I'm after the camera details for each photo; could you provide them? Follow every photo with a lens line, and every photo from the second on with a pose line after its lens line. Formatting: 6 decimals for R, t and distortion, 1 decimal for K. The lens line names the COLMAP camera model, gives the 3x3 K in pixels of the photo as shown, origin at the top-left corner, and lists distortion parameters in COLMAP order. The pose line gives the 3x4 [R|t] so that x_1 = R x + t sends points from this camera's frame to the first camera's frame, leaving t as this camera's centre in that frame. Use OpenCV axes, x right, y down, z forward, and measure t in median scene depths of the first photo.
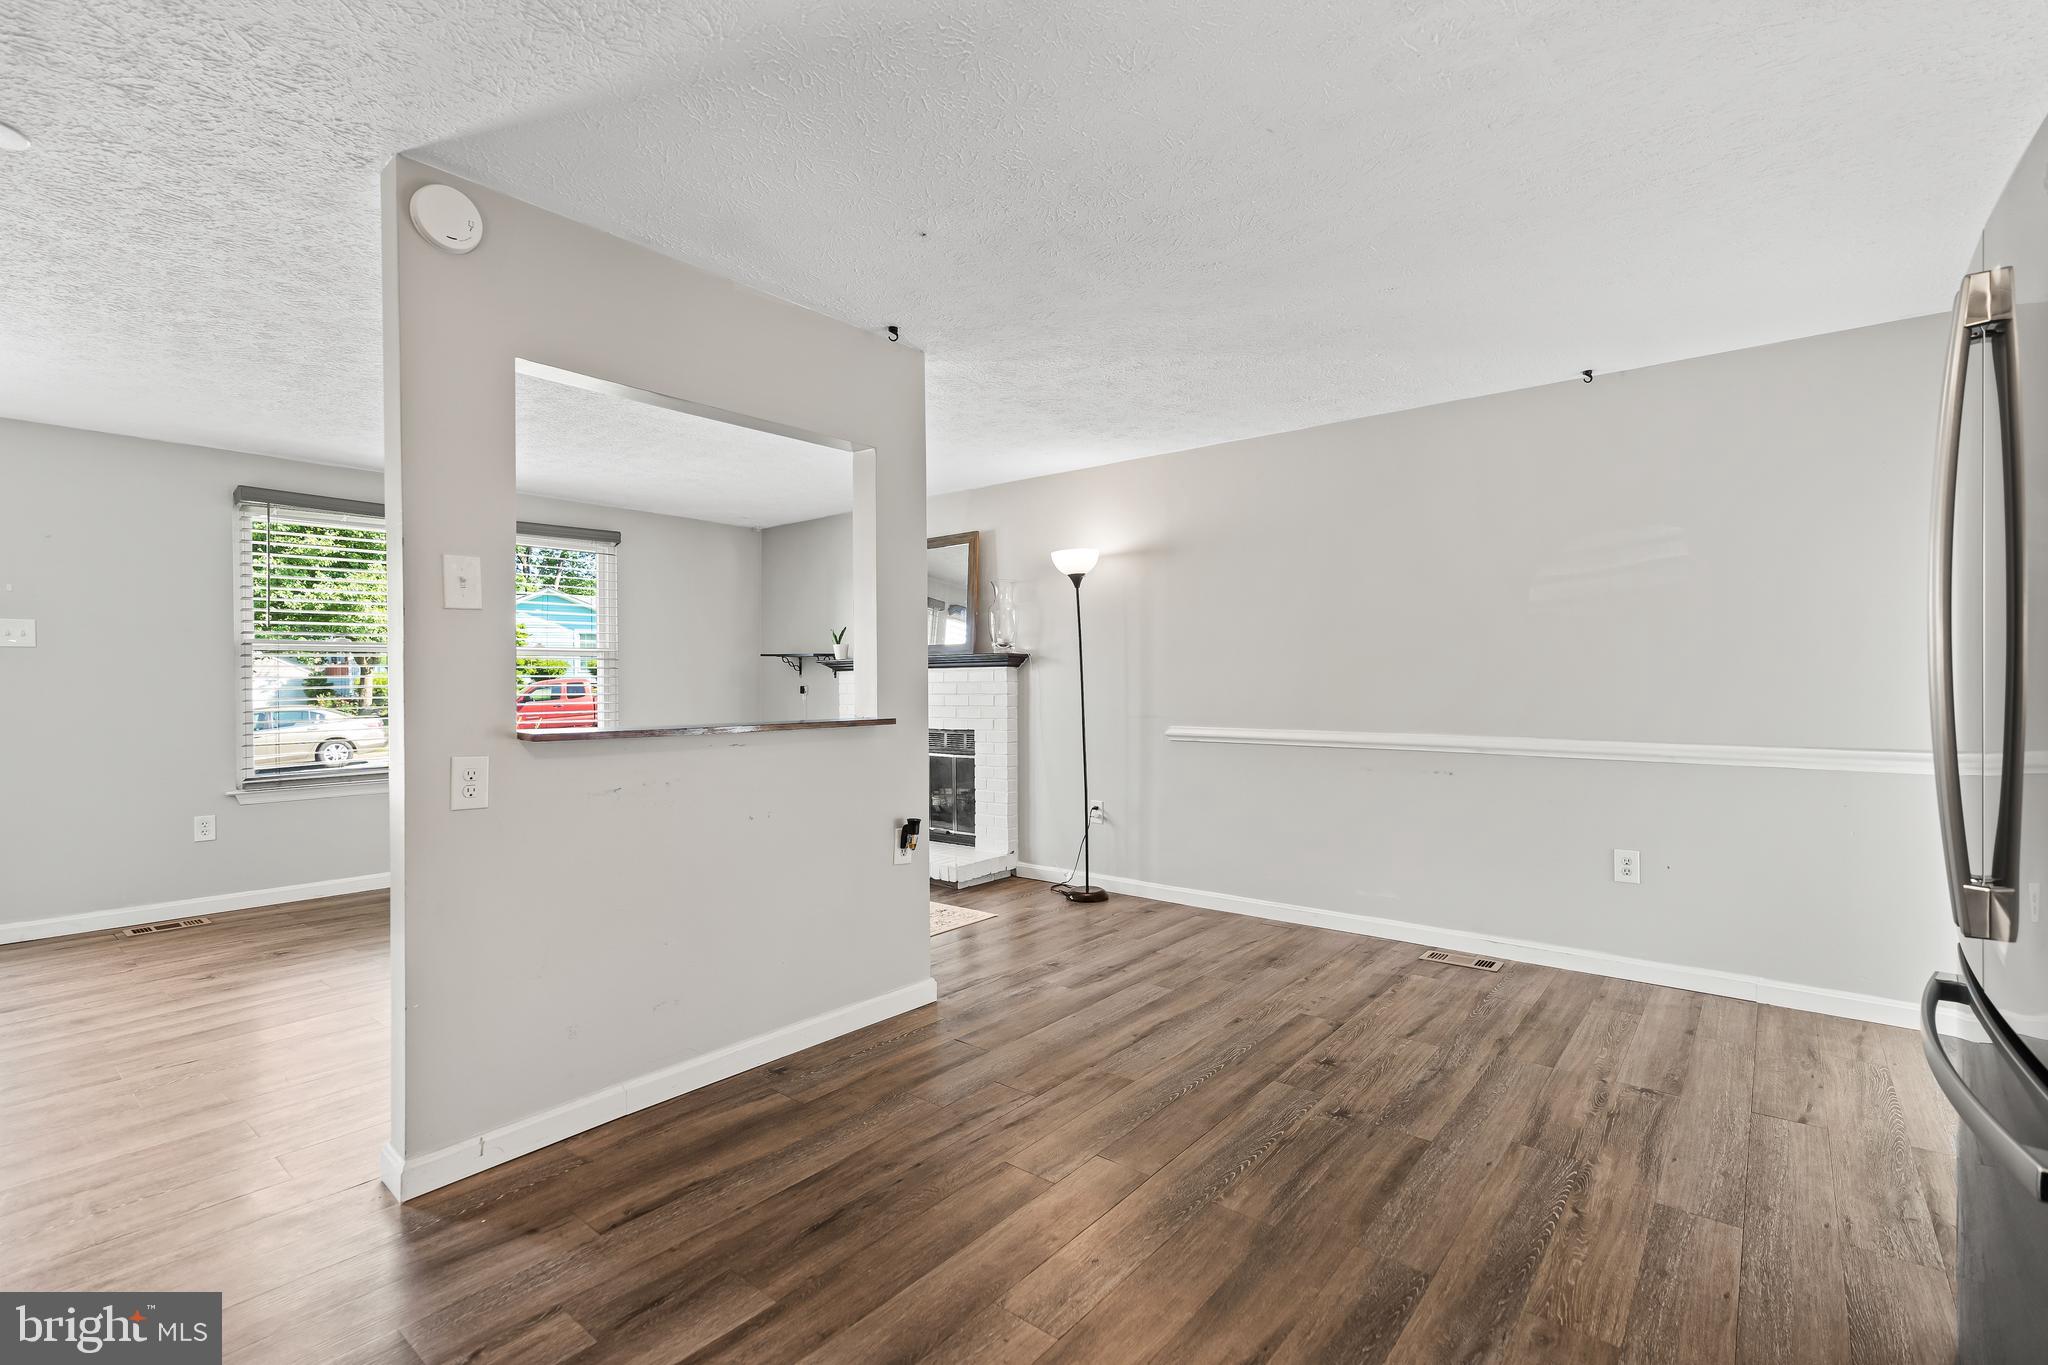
lens RADIAL K [[929.3, 0, 1022.2], [0, 929.3, 705.9], [0, 0, 1]] dist [-0.010400, 0.004750]
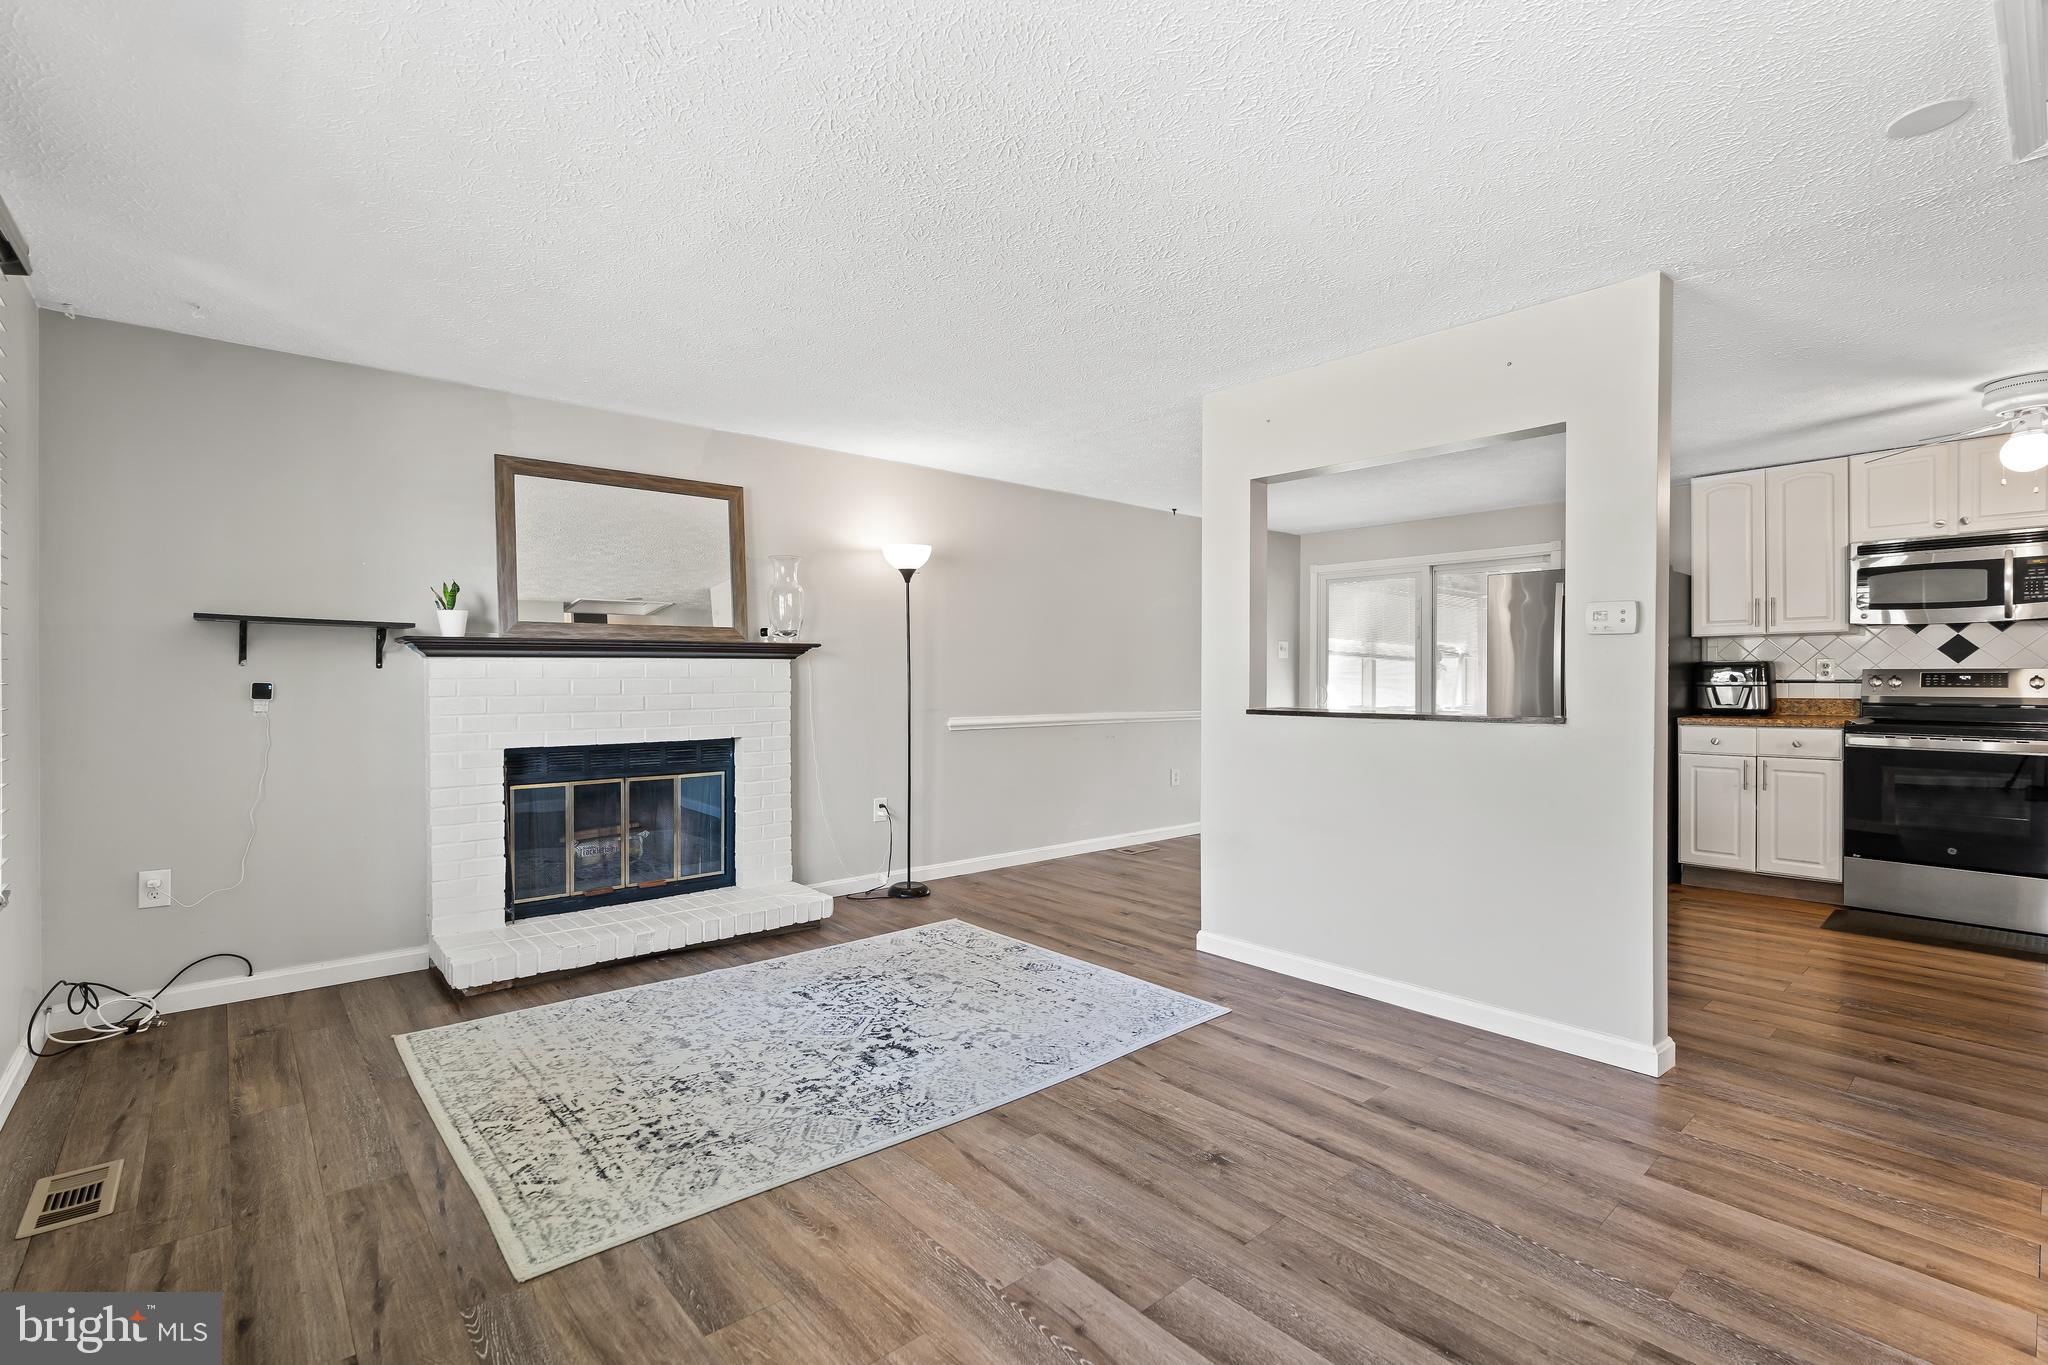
lens RADIAL K [[929.3, 0, 1019.9], [0, 929.3, 683.1], [0, 0, 1]] dist [-0.010400, 0.004750]
pose [[0.161794, -0.001166, 0.986824, -1.195203], [0.022854, 0.999736, -0.002566, -0.018690], [-0.986560, 0.022968, 0.161777, 0.950213]]
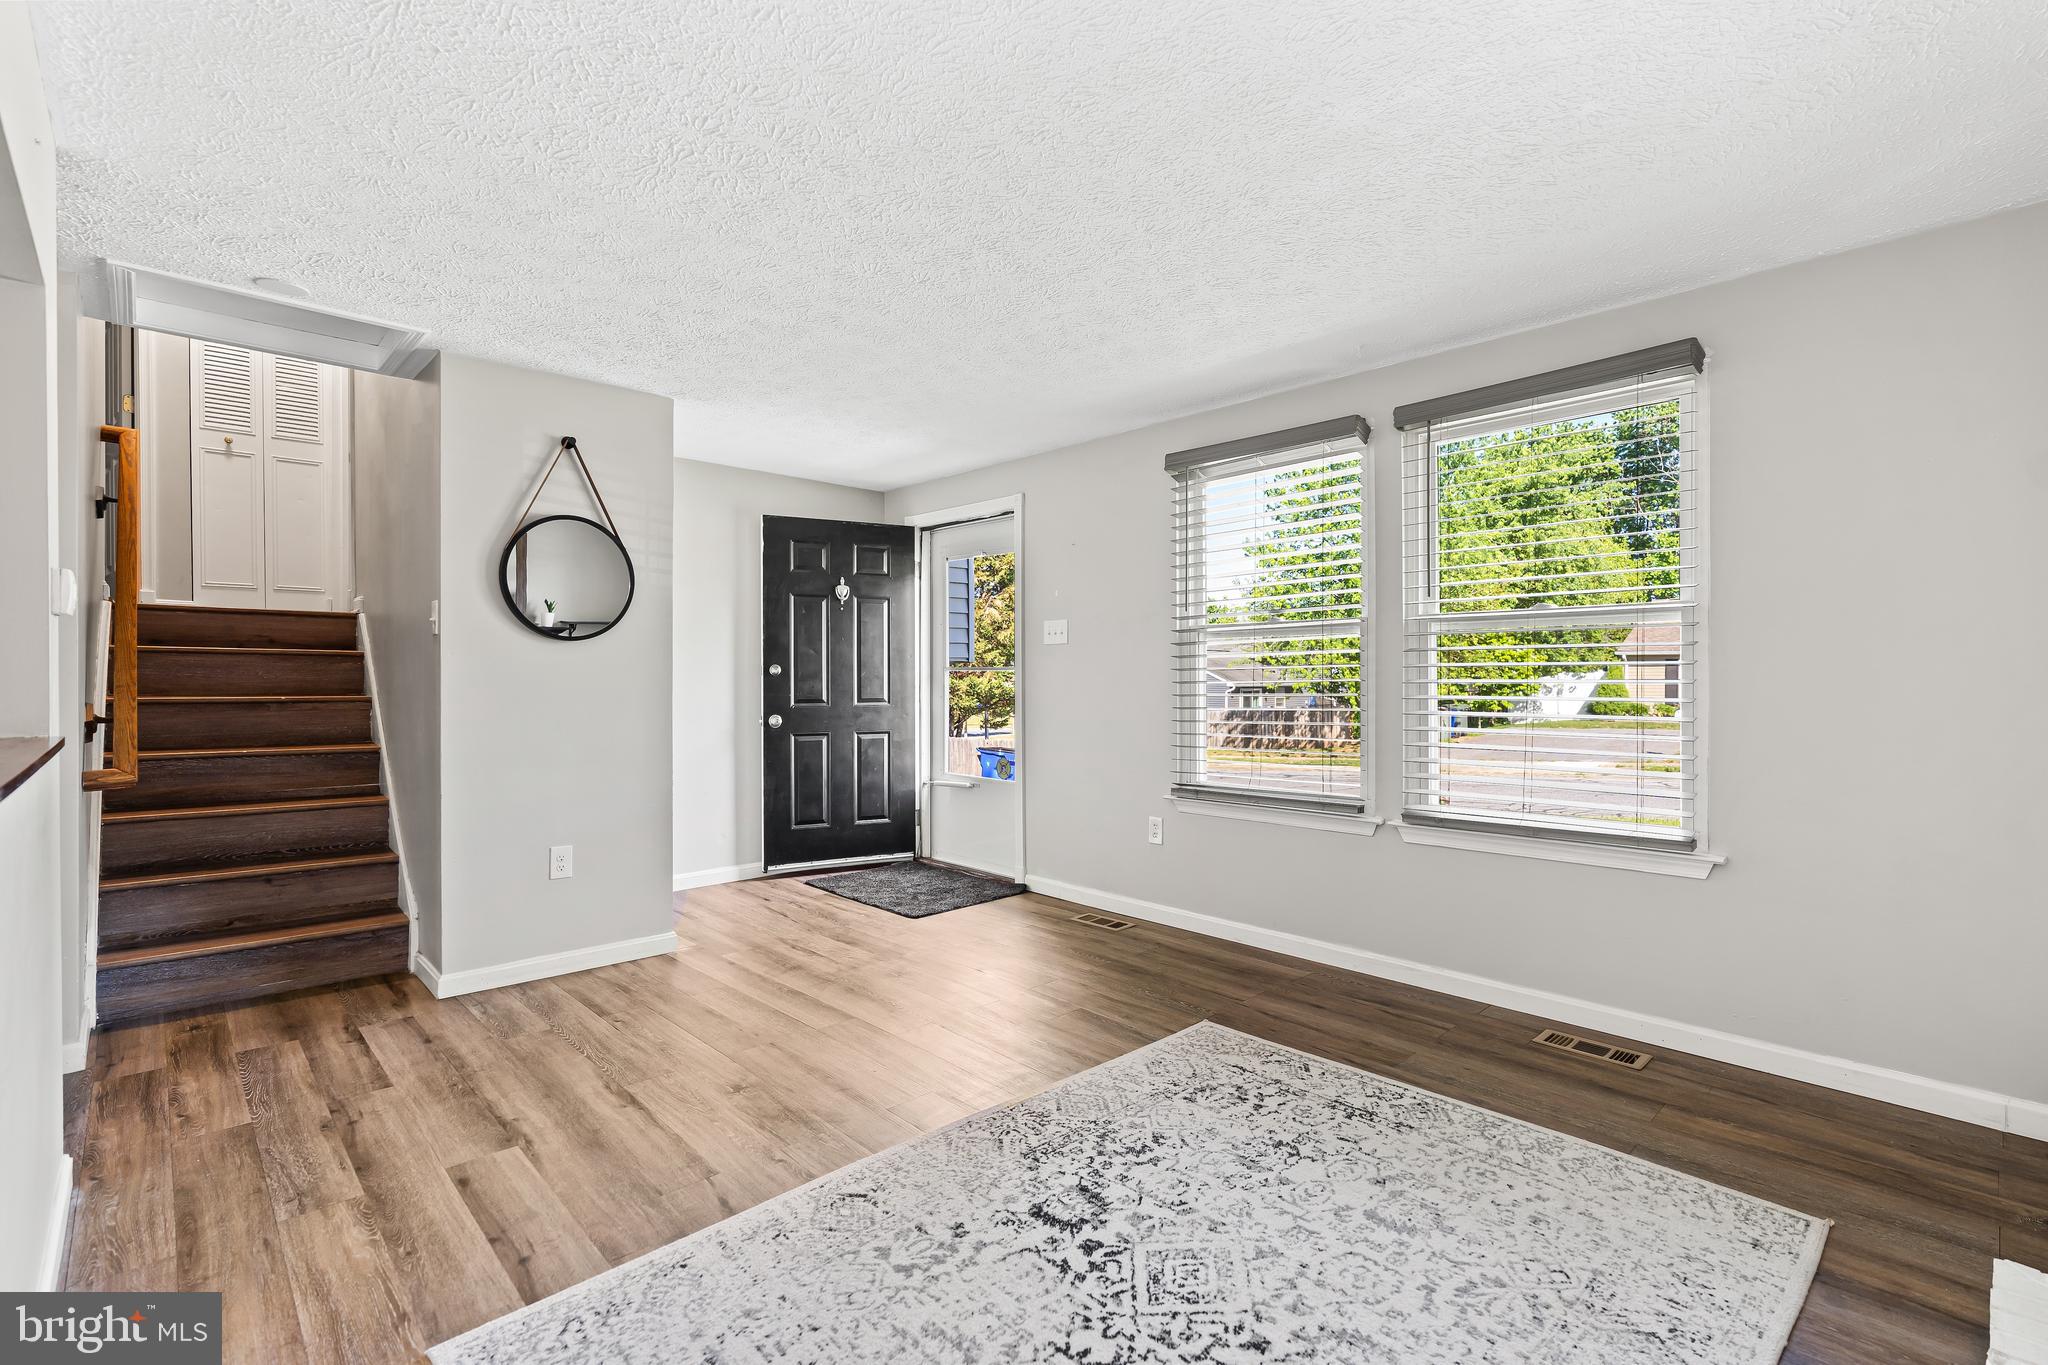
lens RADIAL K [[929.3, 0, 1030.7], [0, 929.3, 680.8], [0, 0, 1]] dist [-0.010400, 0.004750]
pose [[-0.114469, 0.007378, -0.993399, 0.094374], [-0.024945, 0.999636, 0.010298, -0.030689], [0.993114, 0.025960, -0.114243, 1.221960]]
